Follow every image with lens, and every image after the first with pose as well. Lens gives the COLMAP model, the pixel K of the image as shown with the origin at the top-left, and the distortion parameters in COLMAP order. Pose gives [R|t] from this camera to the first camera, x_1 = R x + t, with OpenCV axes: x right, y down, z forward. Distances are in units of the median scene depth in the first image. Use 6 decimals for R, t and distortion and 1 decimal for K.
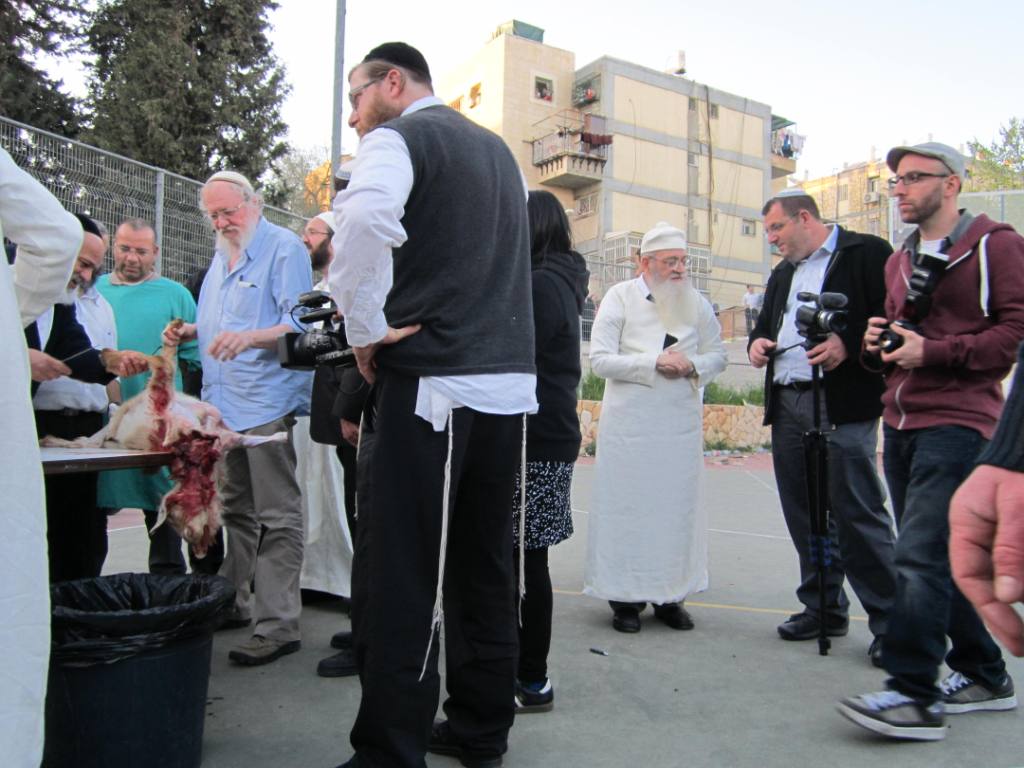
lens RADIAL K [[833.3, 0, 510.4], [0, 833.3, 379.4], [0, 0, 1]] dist [-0.047565, 0.010327]
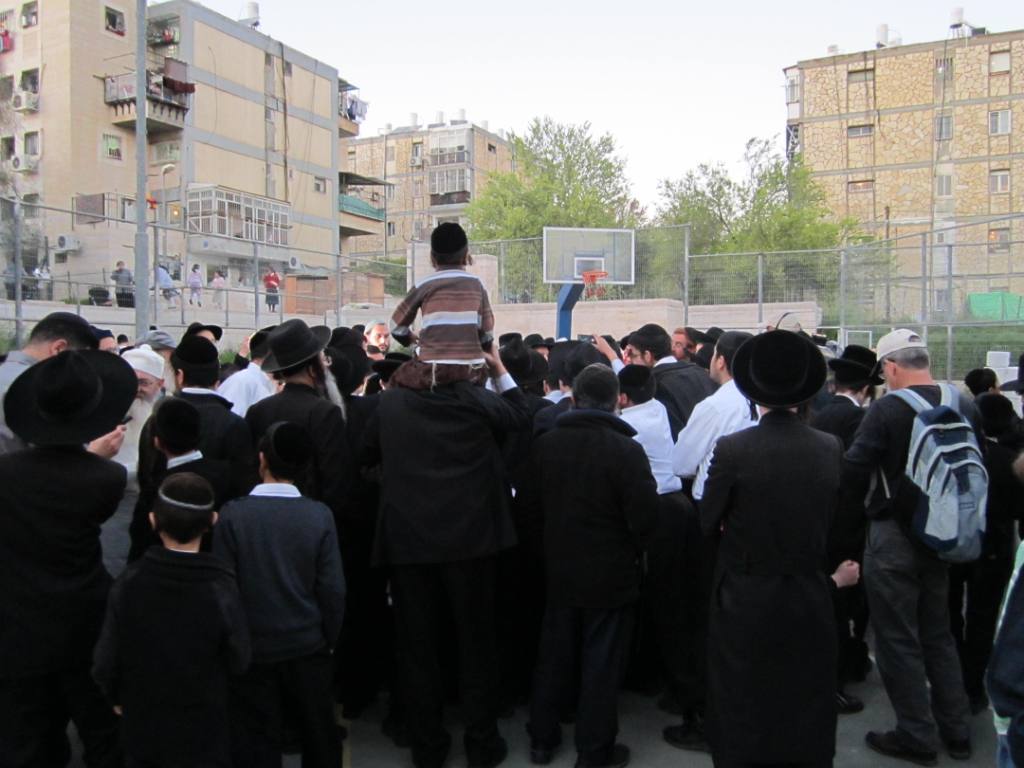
lens RADIAL K [[833.3, 0, 511.3], [0, 833.3, 392.1], [0, 0, 1]] dist [-0.047565, 0.010327]
pose [[0.840176, -0.049325, 0.540066, -0.098554], [-0.003157, 0.995393, 0.095823, -0.022300], [-0.542305, -0.082213, 0.836150, -0.048004]]
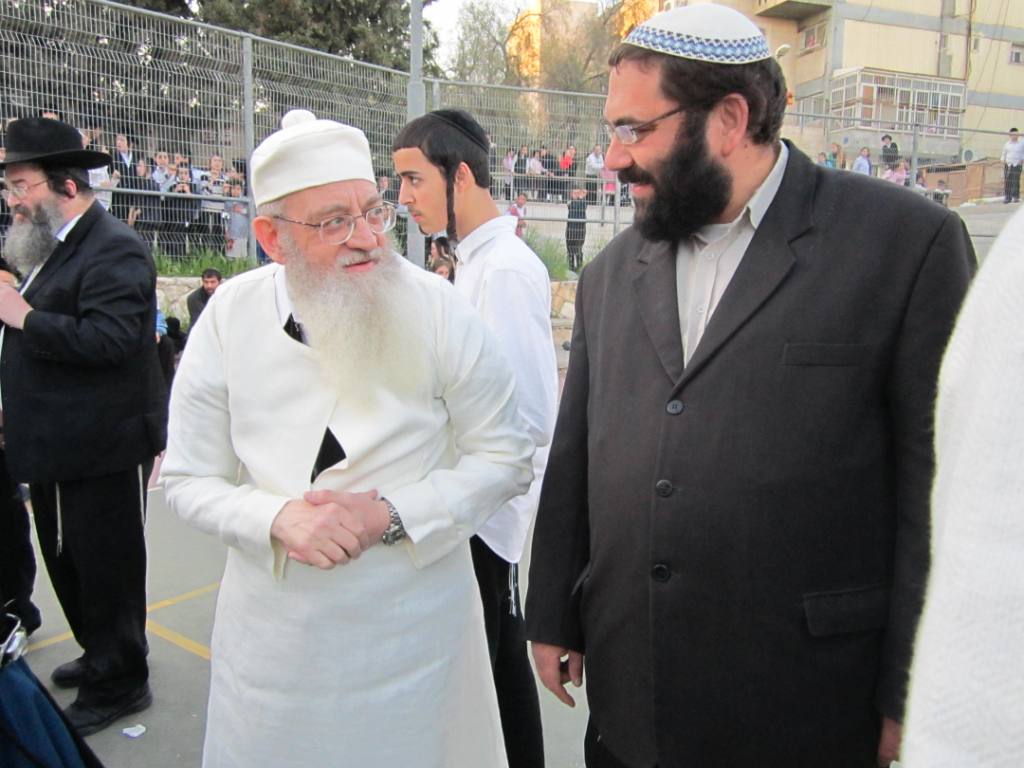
lens RADIAL K [[833.3, 0, 516.2], [0, 833.3, 384.7], [0, 0, 1]] dist [-0.047565, 0.010327]
pose [[0.965548, 0.031309, -0.258333, 0.025453], [0.014952, 0.984420, 0.175195, -0.009498], [0.259794, -0.173022, 0.950037, 0.047847]]
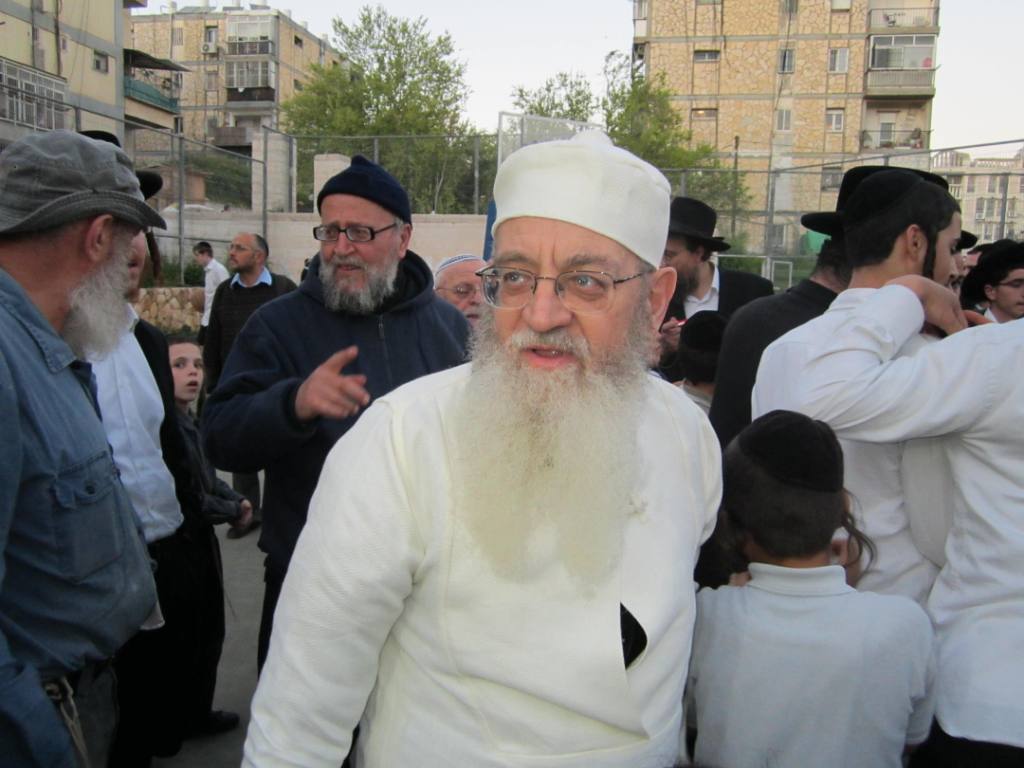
lens RADIAL K [[833.3, 0, 504.3], [0, 833.3, 388.2], [0, 0, 1]] dist [-0.047565, 0.010327]
pose [[0.669695, -0.095895, 0.736419, -0.103822], [-0.048996, 0.983762, 0.172661, -0.014090], [-0.741019, -0.151712, 0.654122, 0.062731]]
